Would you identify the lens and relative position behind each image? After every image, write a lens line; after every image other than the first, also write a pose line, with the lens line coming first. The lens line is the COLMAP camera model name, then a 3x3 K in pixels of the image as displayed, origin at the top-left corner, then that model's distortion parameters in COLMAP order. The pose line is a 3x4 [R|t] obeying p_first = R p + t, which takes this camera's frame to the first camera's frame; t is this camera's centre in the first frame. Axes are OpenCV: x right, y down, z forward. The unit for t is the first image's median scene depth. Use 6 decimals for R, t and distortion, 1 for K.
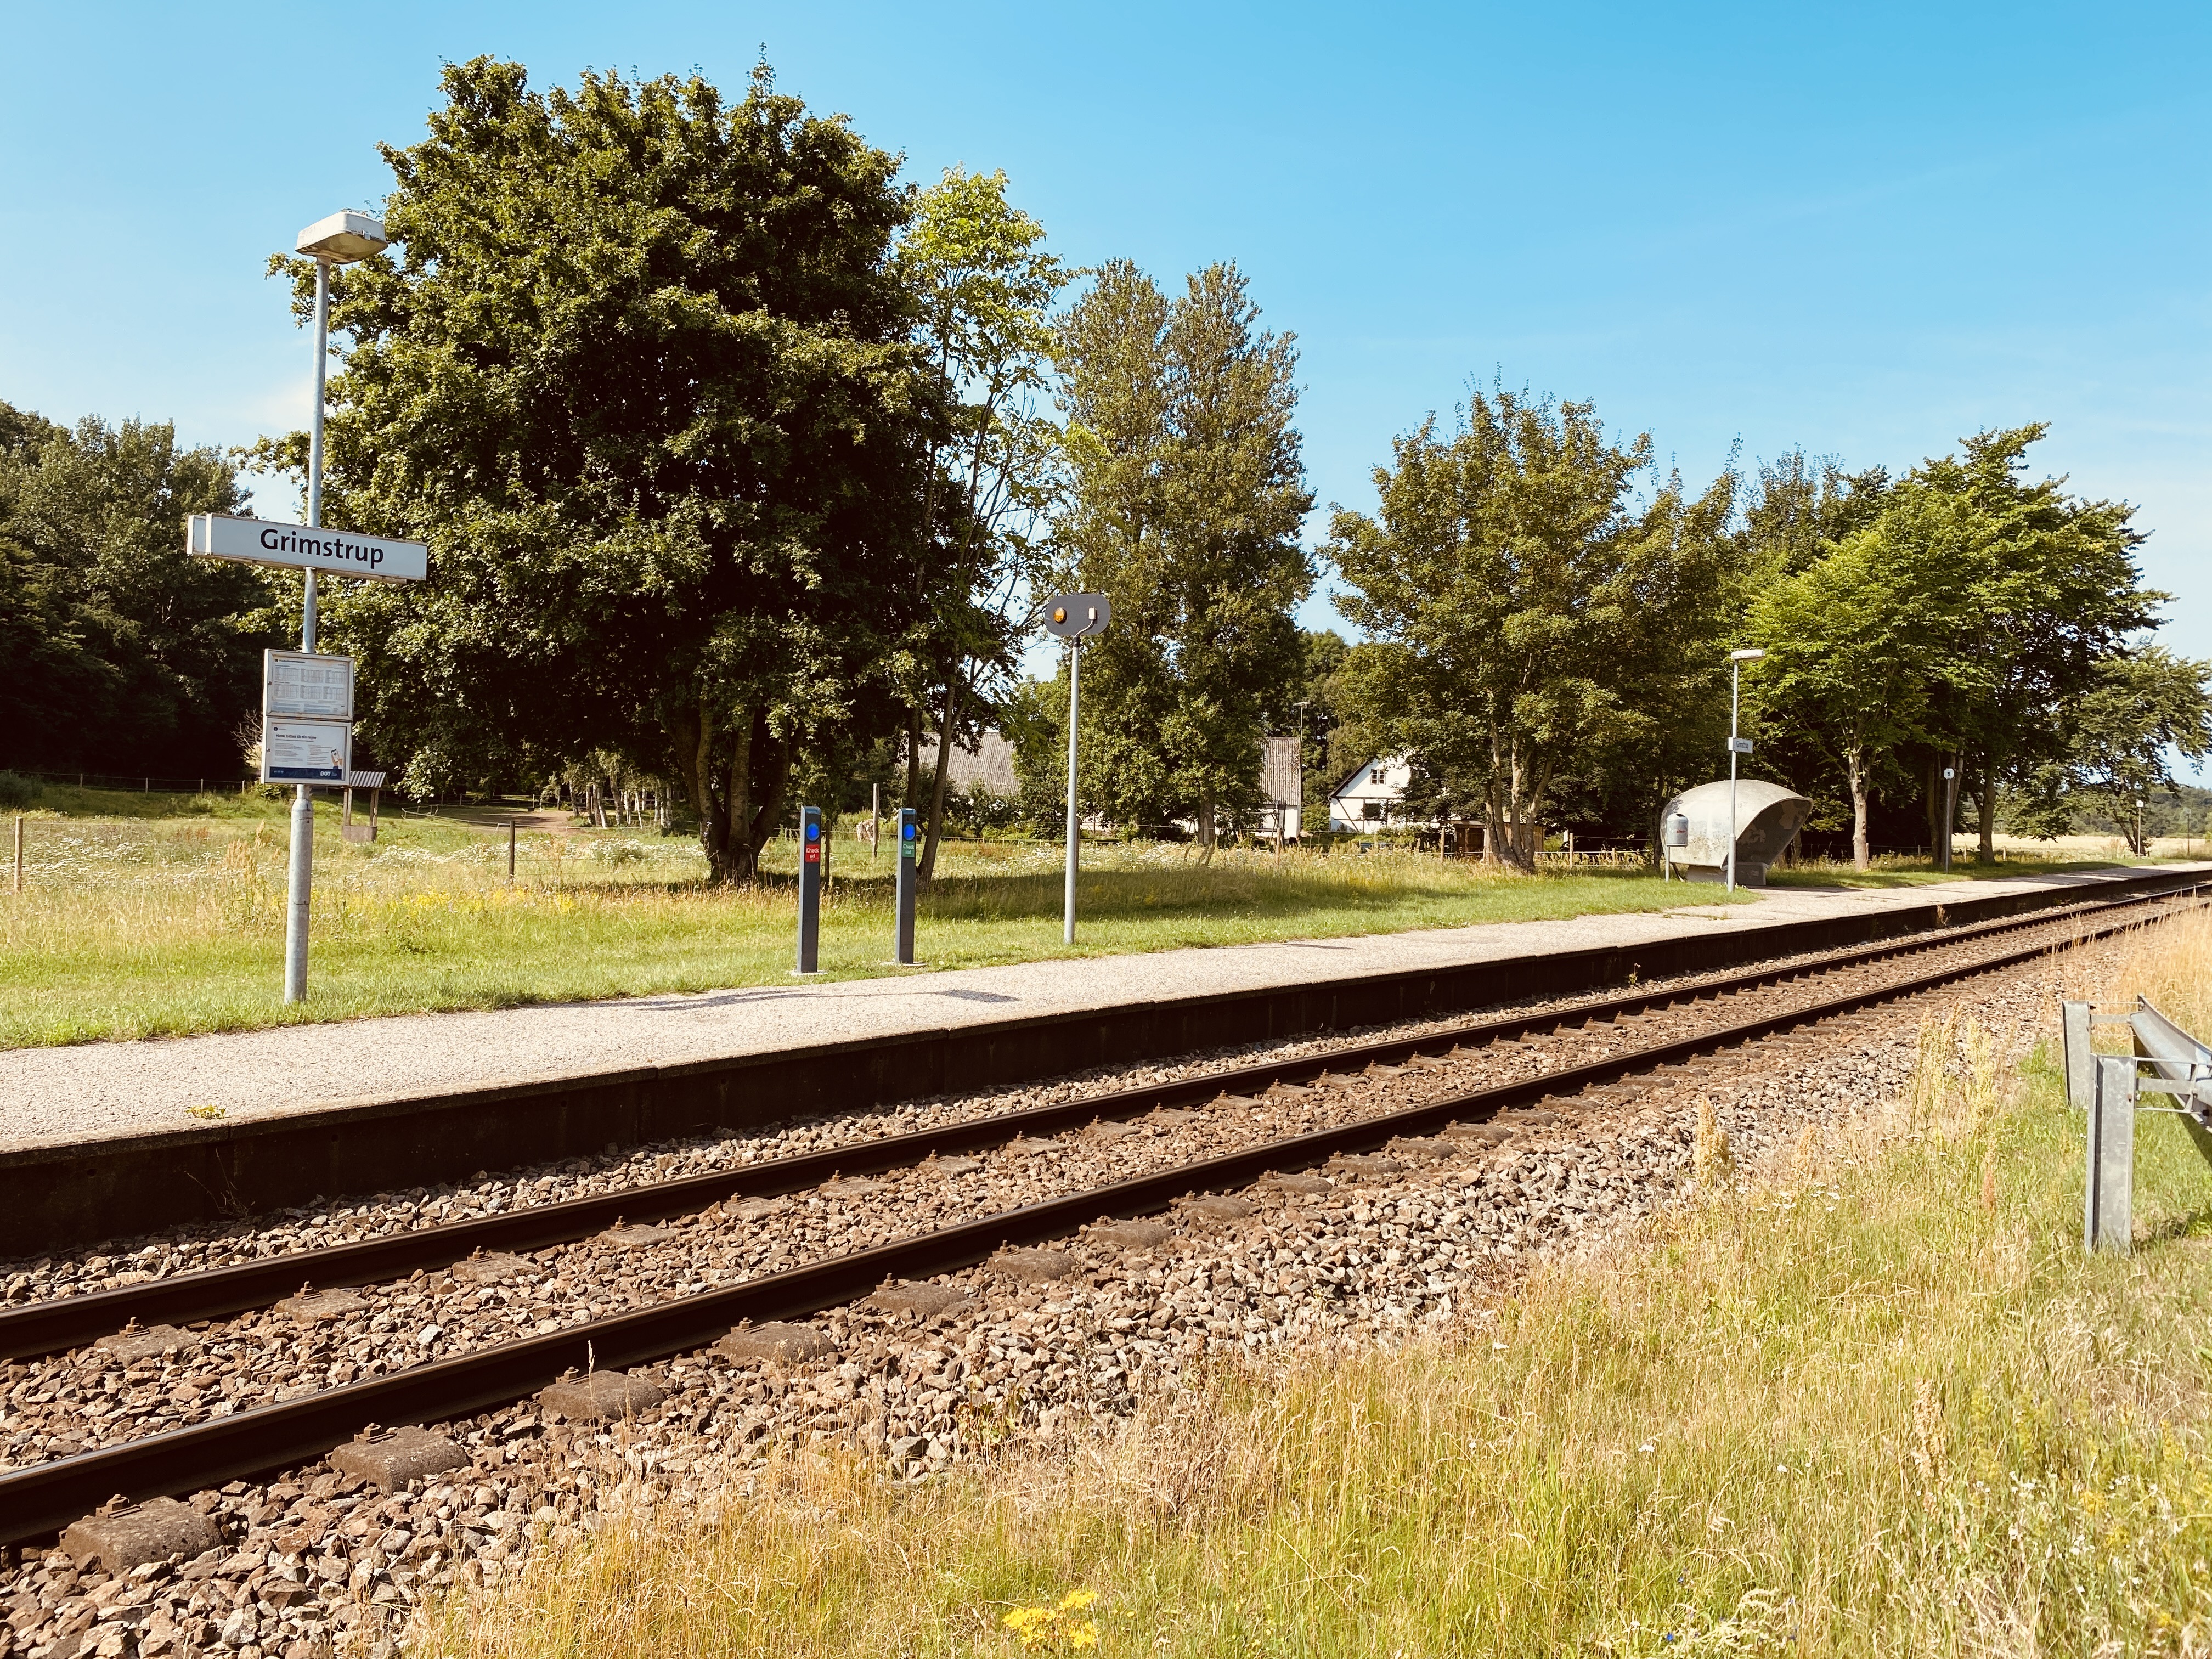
lens RADIAL K [[1677.8, 0, 1127.6], [0, 1677.8, 824.9], [0, 0, 1]] dist [0.044149, -0.046742]
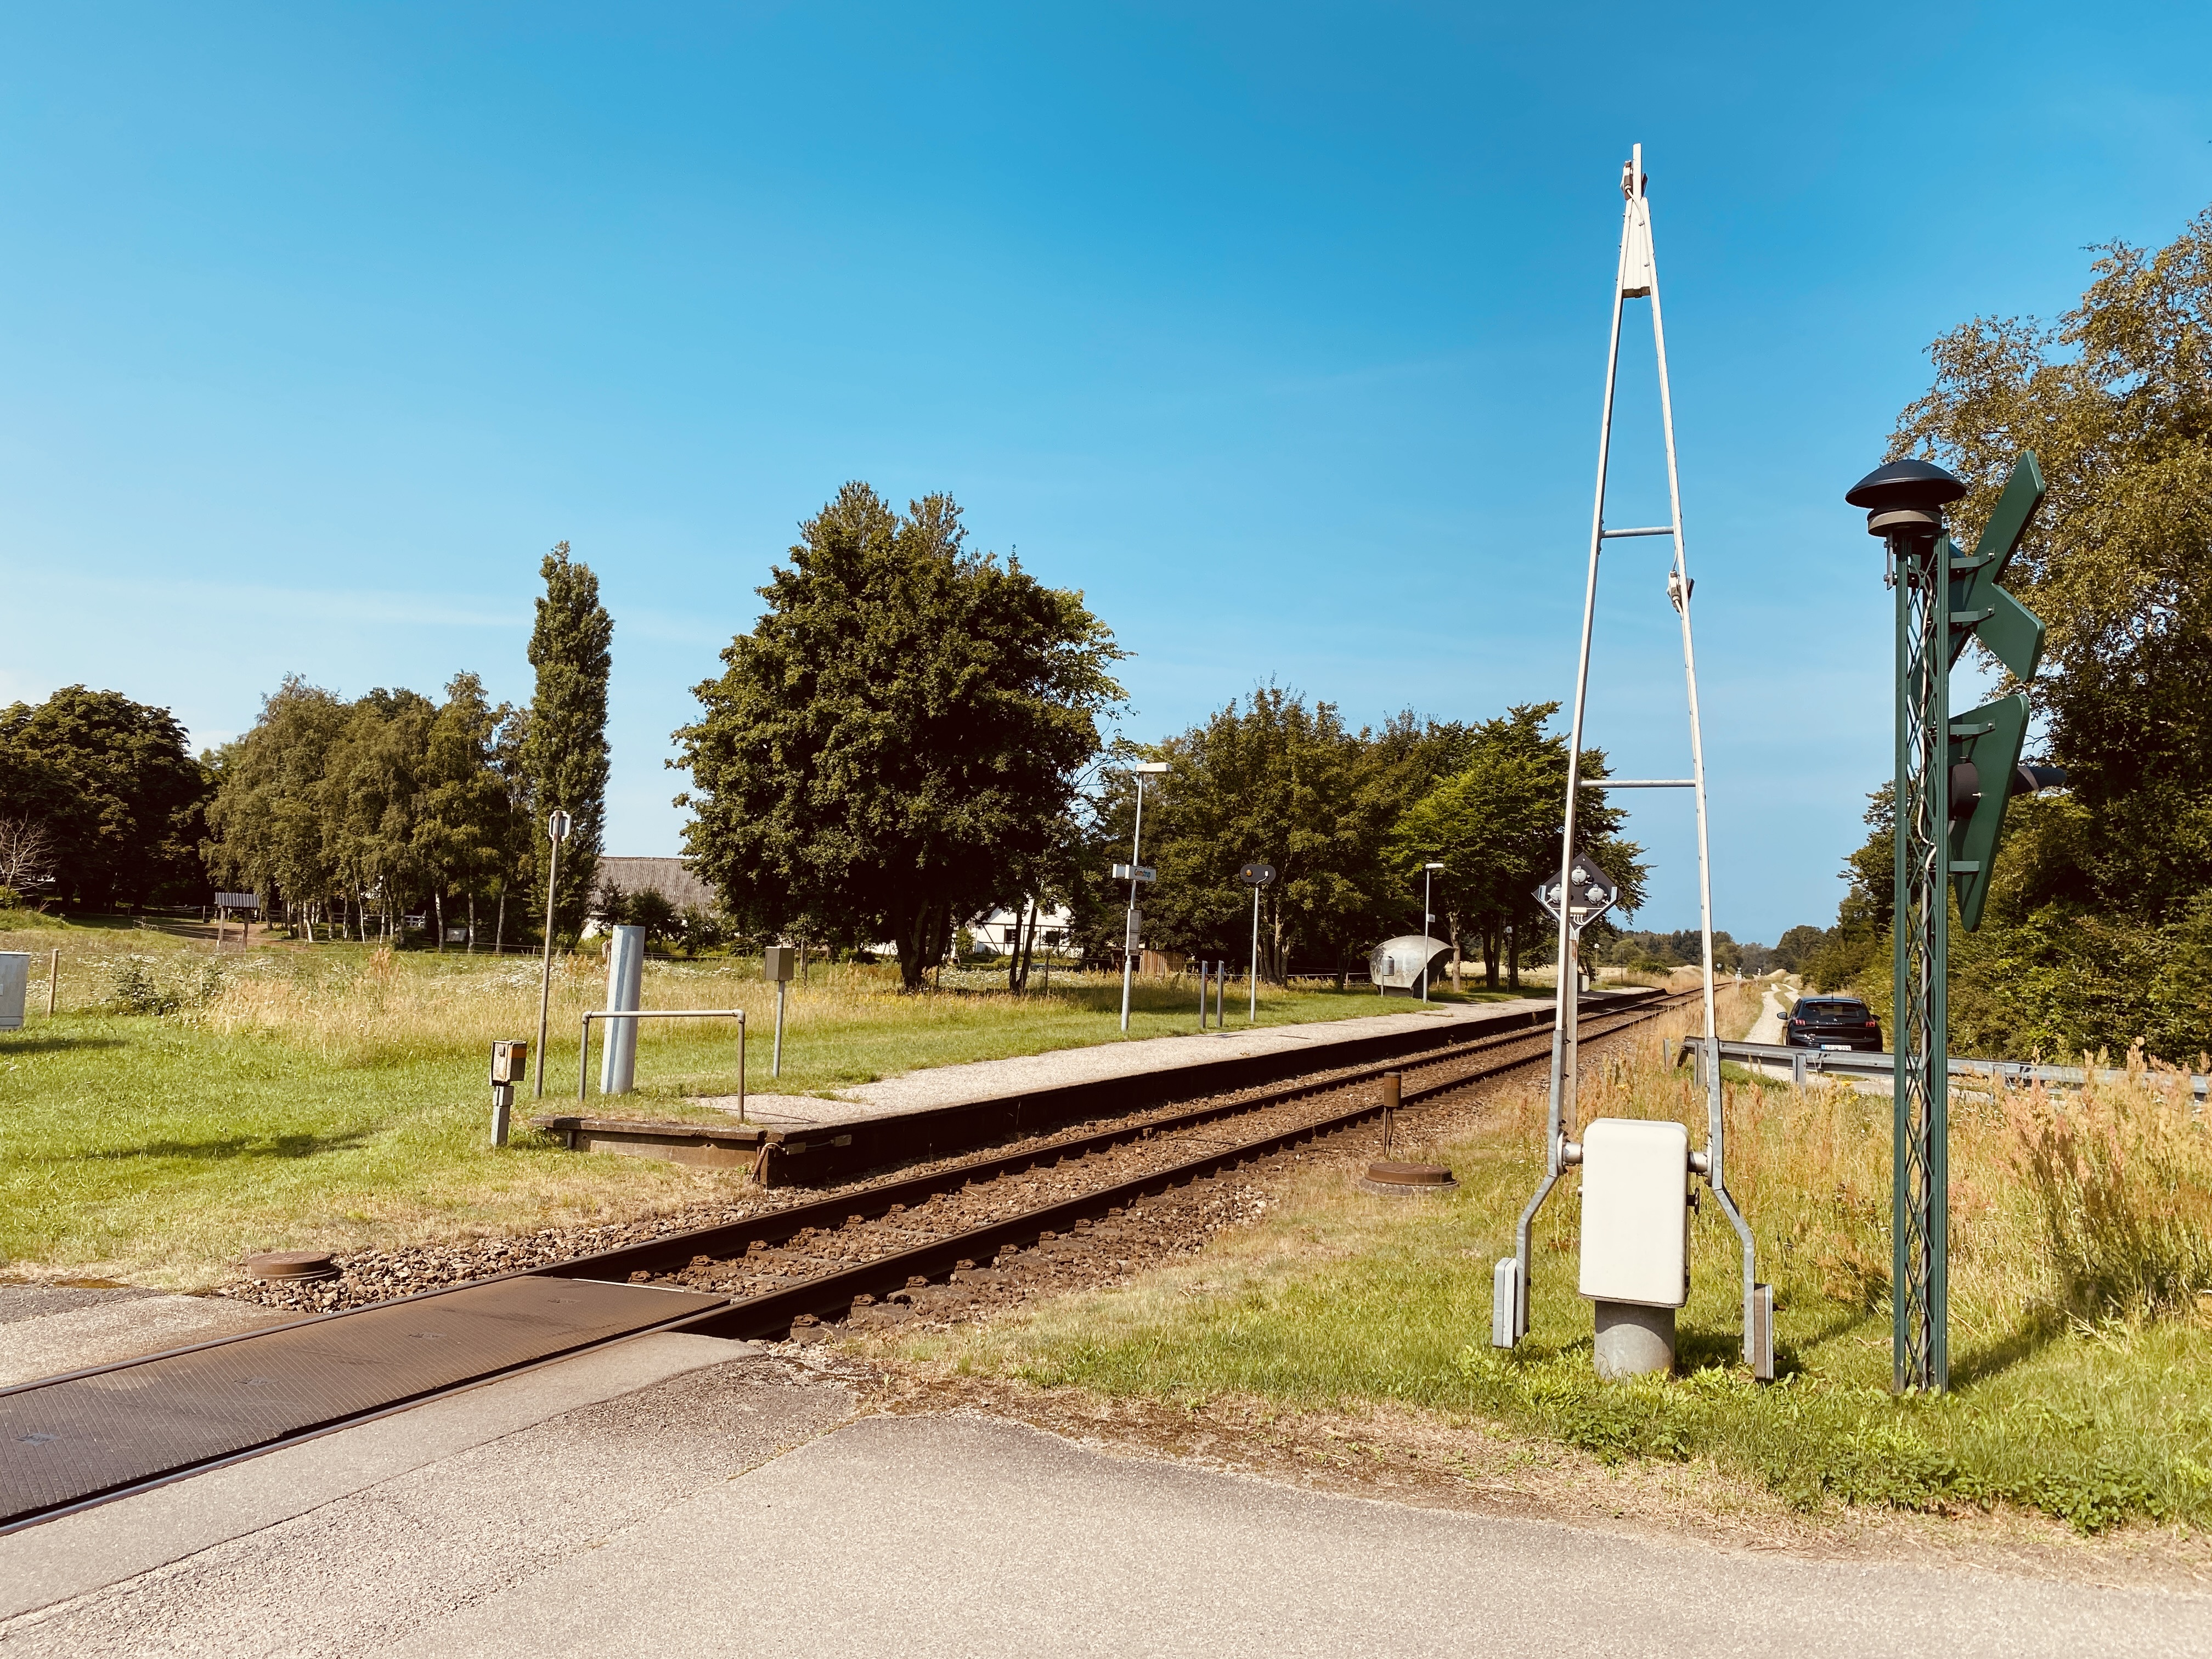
lens RADIAL K [[1677.8, 0, 1109.5], [0, 1677.8, 841.2], [0, 0, 1]] dist [0.044149, -0.046742]
pose [[0.961262, 0.034568, 0.273459, -0.294817], [-0.018295, 0.997919, -0.061837, -0.009209], [-0.275028, 0.054439, 0.959894, -0.391206]]
